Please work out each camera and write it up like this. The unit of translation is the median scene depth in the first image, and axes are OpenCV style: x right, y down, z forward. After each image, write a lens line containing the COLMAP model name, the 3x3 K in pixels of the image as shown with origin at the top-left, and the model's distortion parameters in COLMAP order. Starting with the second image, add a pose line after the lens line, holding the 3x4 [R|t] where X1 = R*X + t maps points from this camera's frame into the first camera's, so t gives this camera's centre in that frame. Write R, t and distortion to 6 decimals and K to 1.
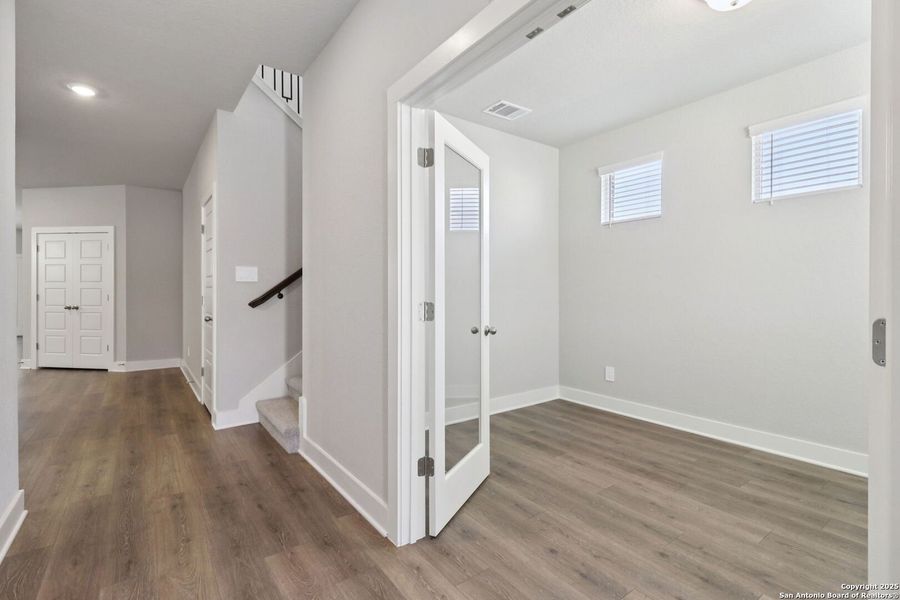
lens RADIAL K [[416.0, 0, 453.4], [0, 416.0, 297.0], [0, 0, 1]] dist [0.026753, -0.018675]
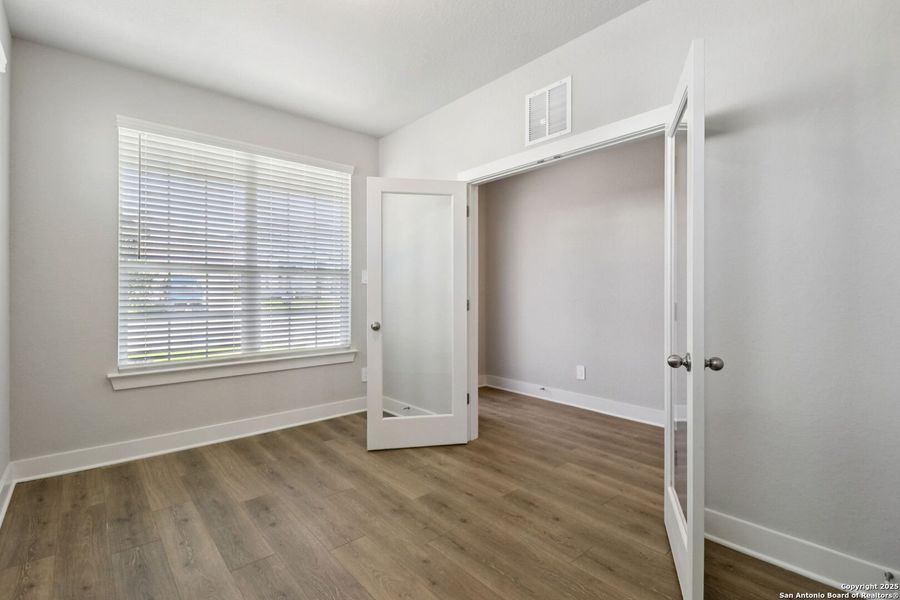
lens RADIAL K [[416.0, 0, 453.4], [0, 416.0, 297.0], [0, 0, 1]] dist [0.026753, -0.018675]
pose [[-0.996866, 0.002704, -0.079056, 0.569263], [0.000665, 0.999667, 0.025802, -0.033780], [0.079100, 0.025669, -0.996536, 1.969743]]
